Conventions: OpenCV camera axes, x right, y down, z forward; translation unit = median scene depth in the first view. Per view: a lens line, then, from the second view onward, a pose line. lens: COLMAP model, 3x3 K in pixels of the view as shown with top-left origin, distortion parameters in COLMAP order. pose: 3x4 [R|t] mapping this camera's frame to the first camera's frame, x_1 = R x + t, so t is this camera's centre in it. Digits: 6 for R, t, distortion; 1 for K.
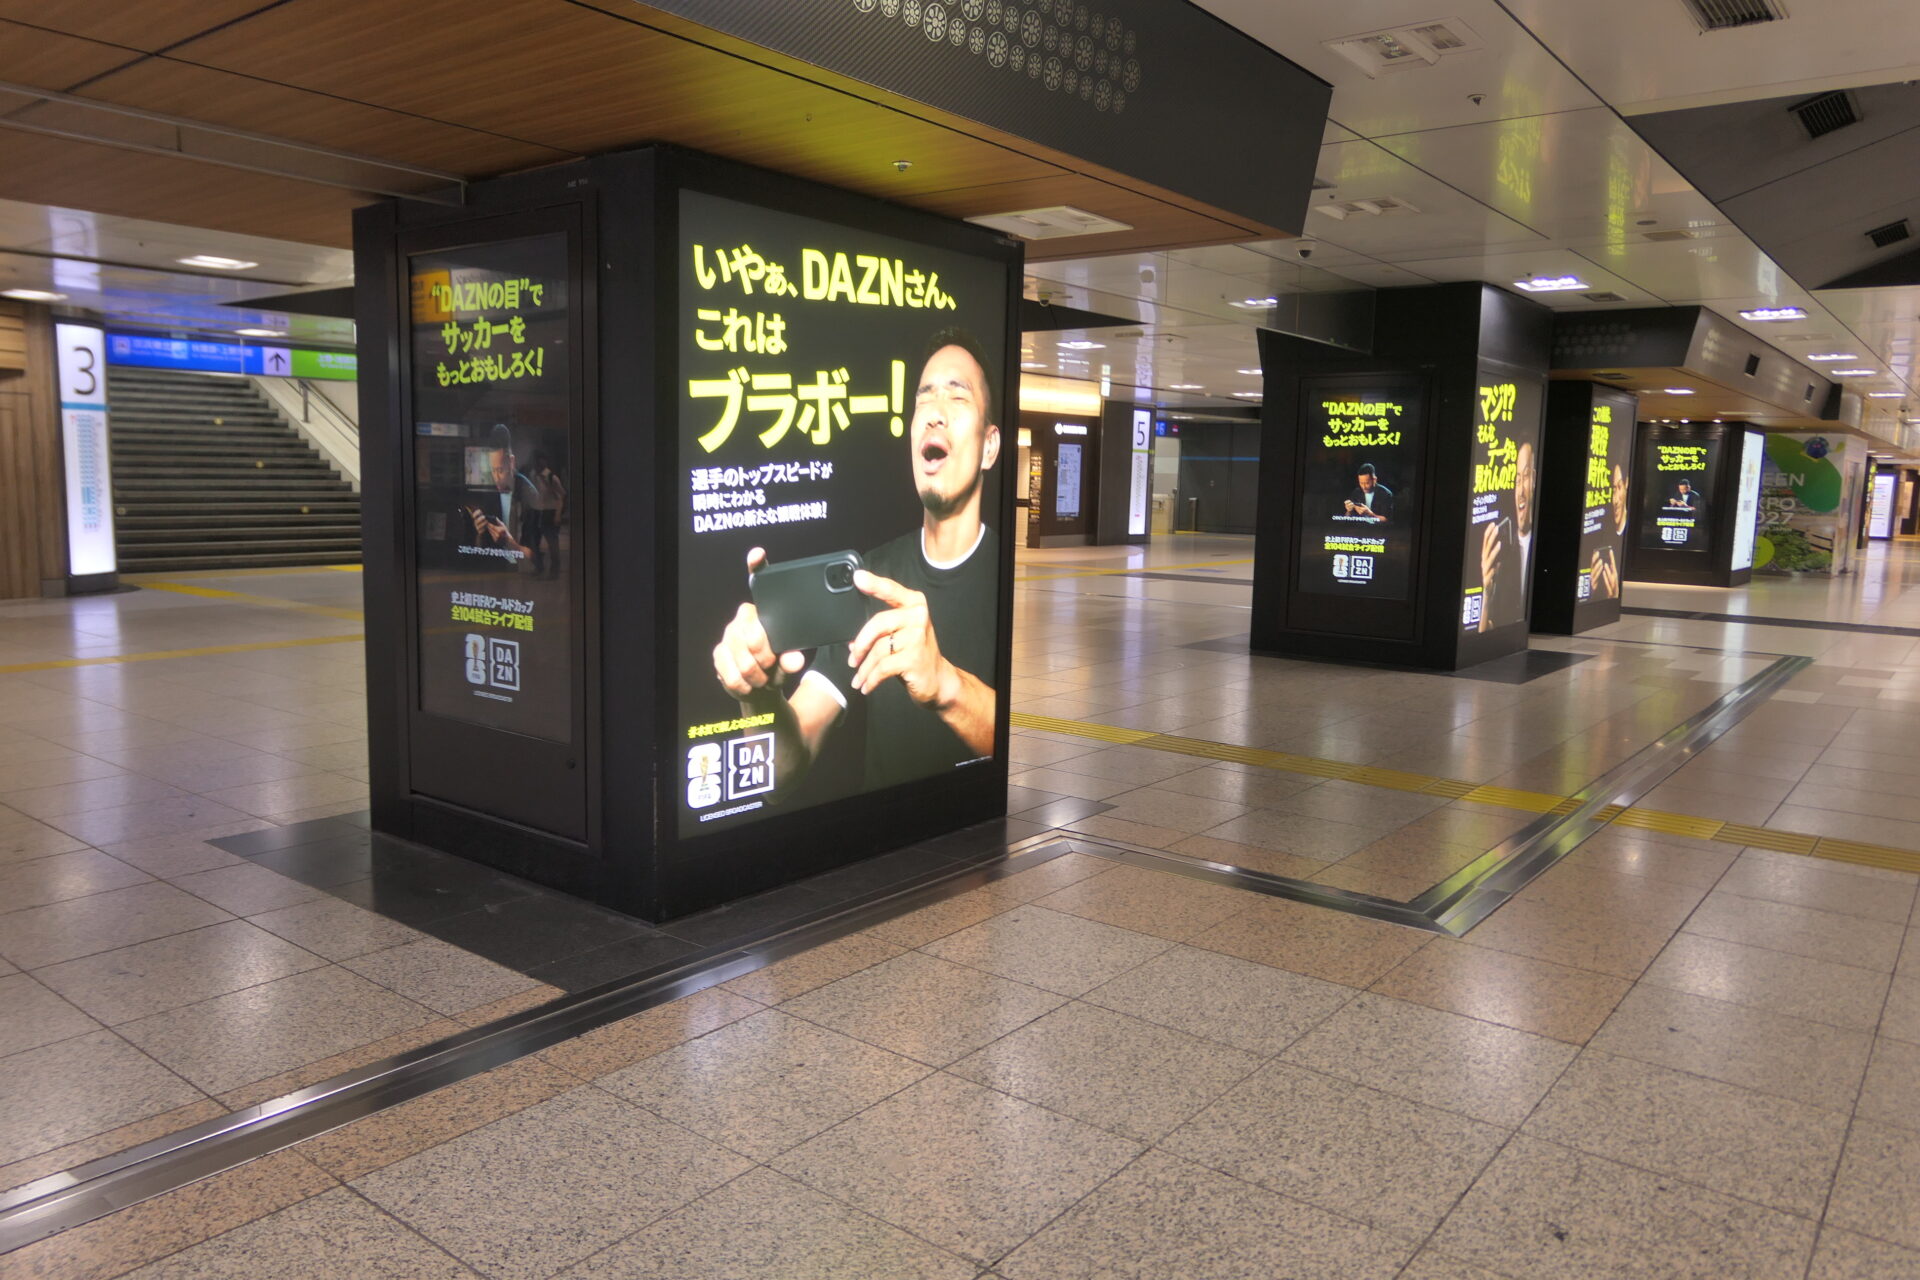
lens RADIAL K [[1356.9, 0, 971.9], [0, 1356.9, 671.6], [0, 0, 1]] dist [-0.008295, -0.028402]
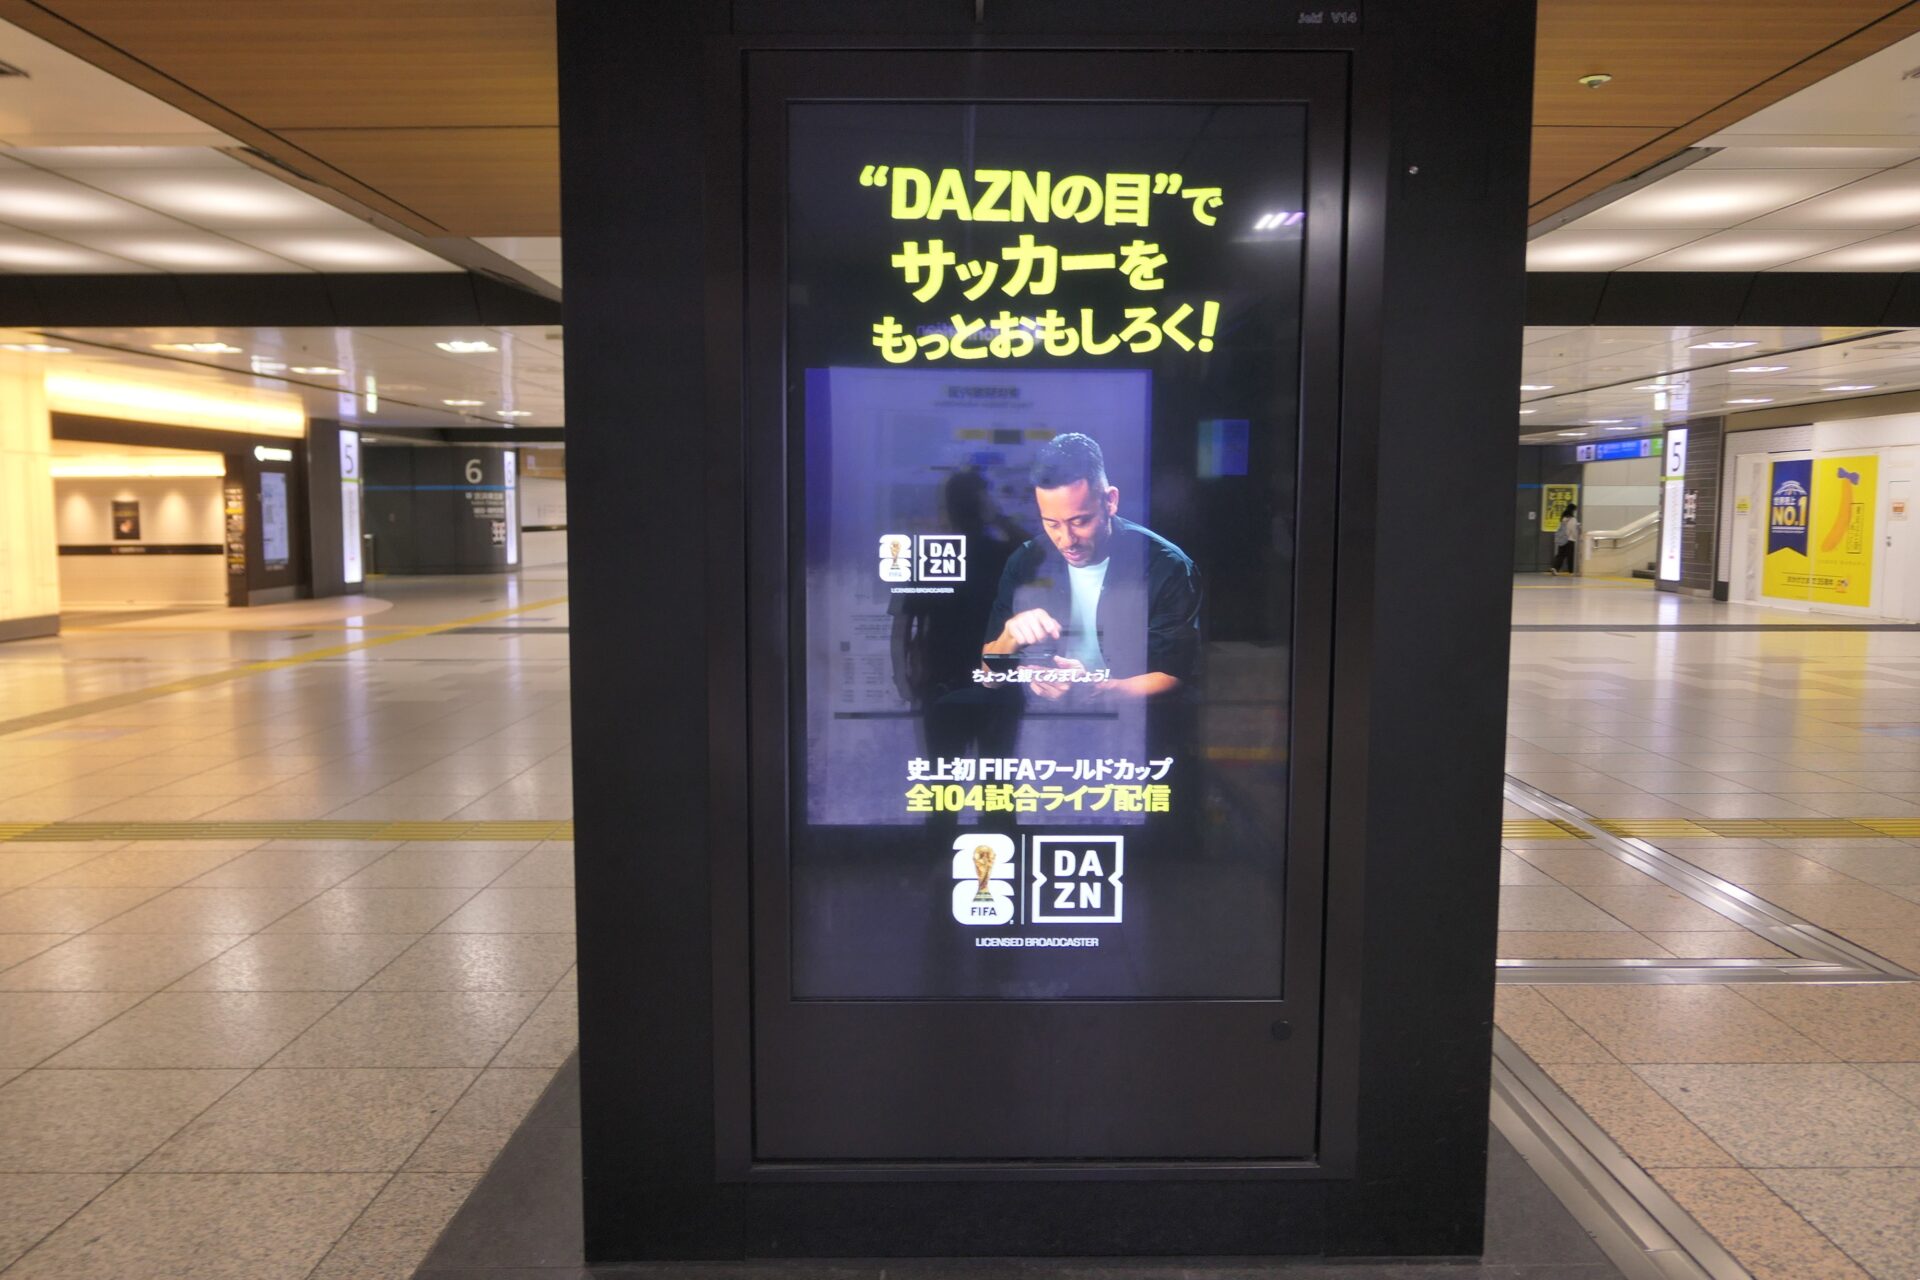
lens RADIAL K [[1444.7, 0, 959.9], [0, 1444.7, 666.5], [0, 0, 1]] dist [-0.011961, -0.006870]
pose [[0.783905, -0.090158, 0.614300, -0.713133], [0.108944, 0.994024, 0.006866, -0.096998], [-0.611248, 0.061542, 0.789043, 0.555998]]
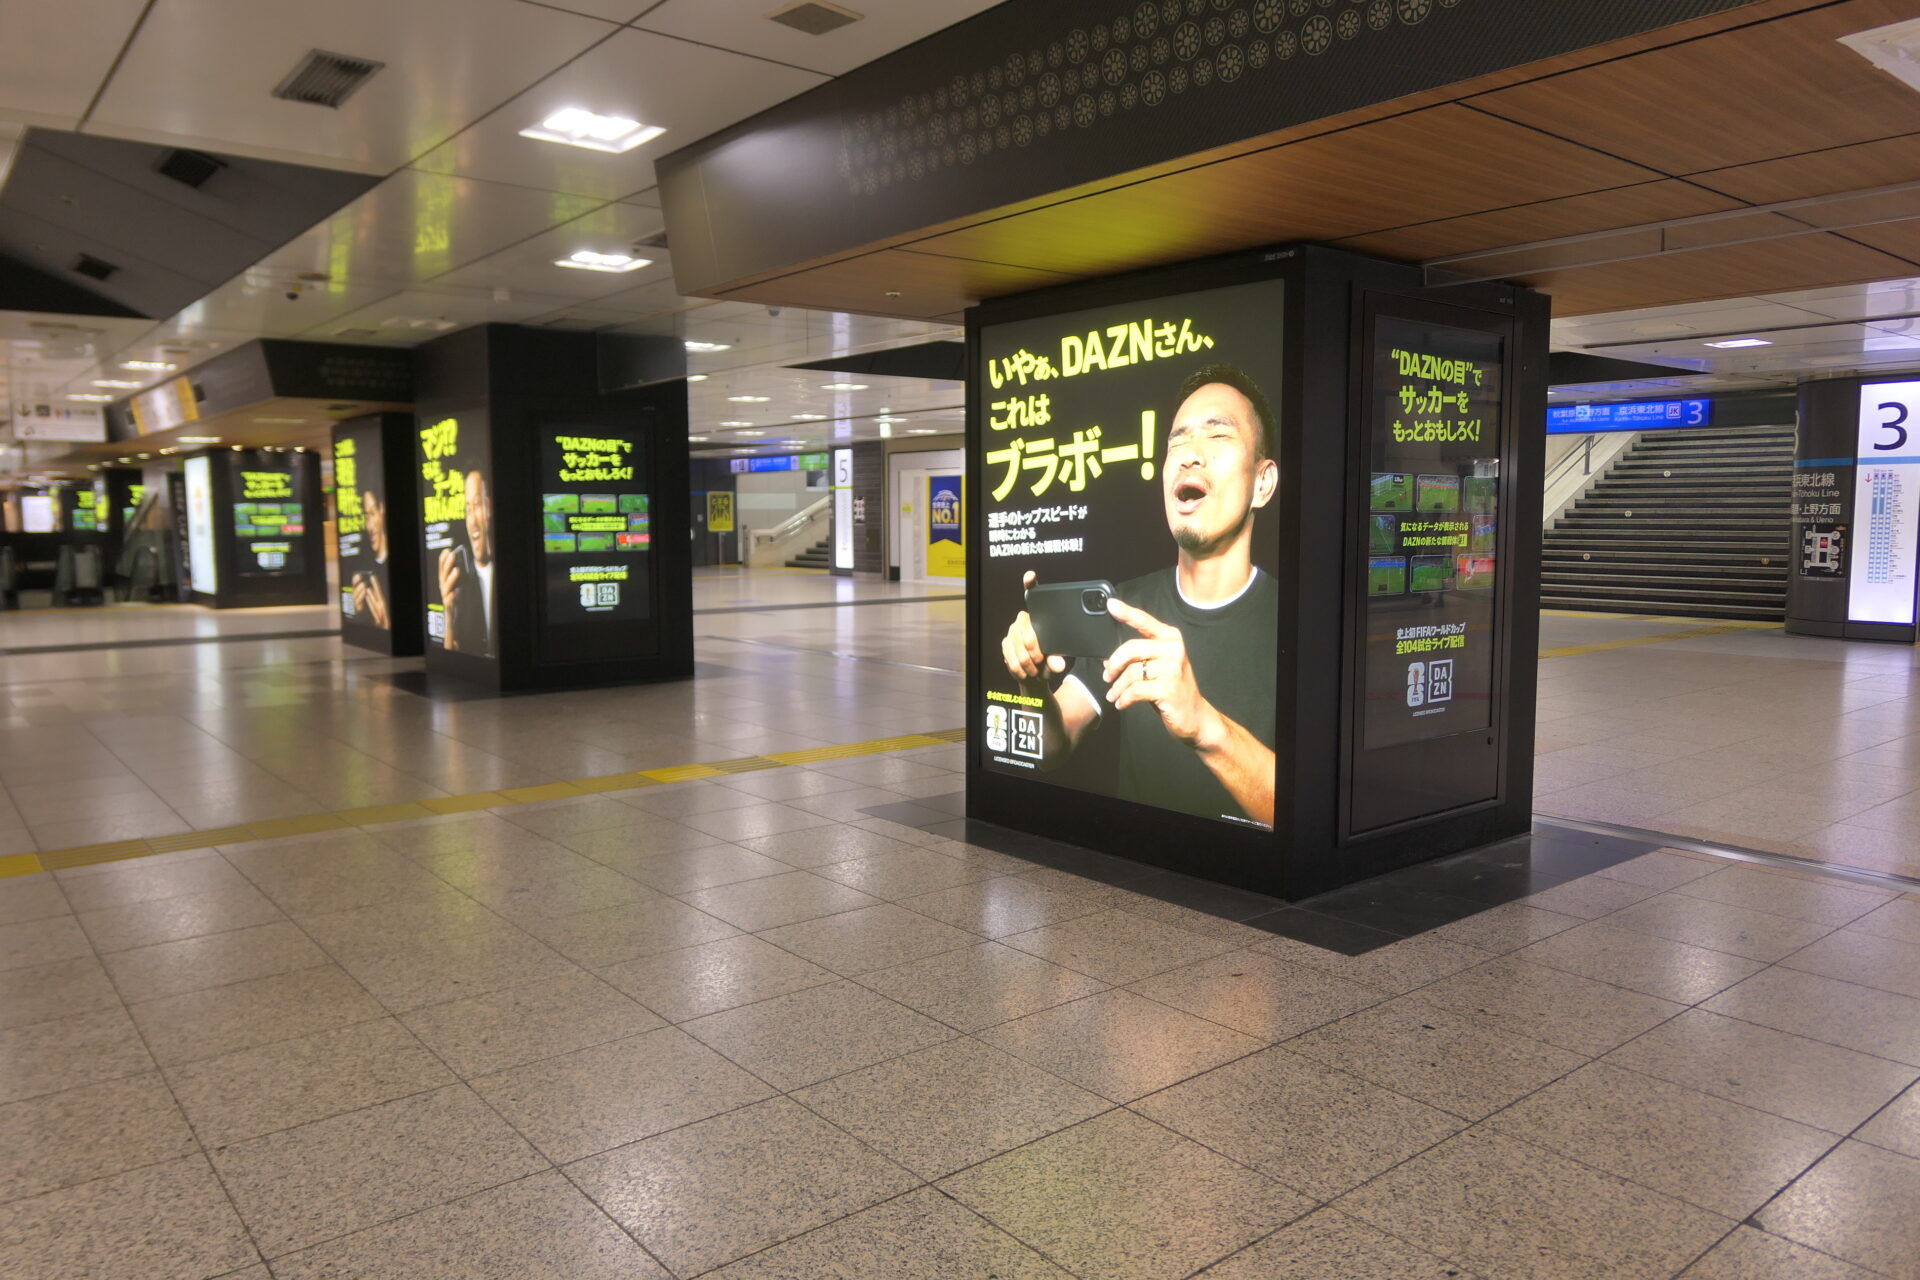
lens RADIAL K [[1356.9, 0, 971.9], [0, 1356.9, 671.6], [0, 0, 1]] dist [-0.008295, -0.028402]
pose [[0.218953, -0.137583, 0.965987, -1.538308], [0.150758, 0.982891, 0.105819, -0.195253], [-0.964018, 0.122461, 0.235949, 1.089759]]
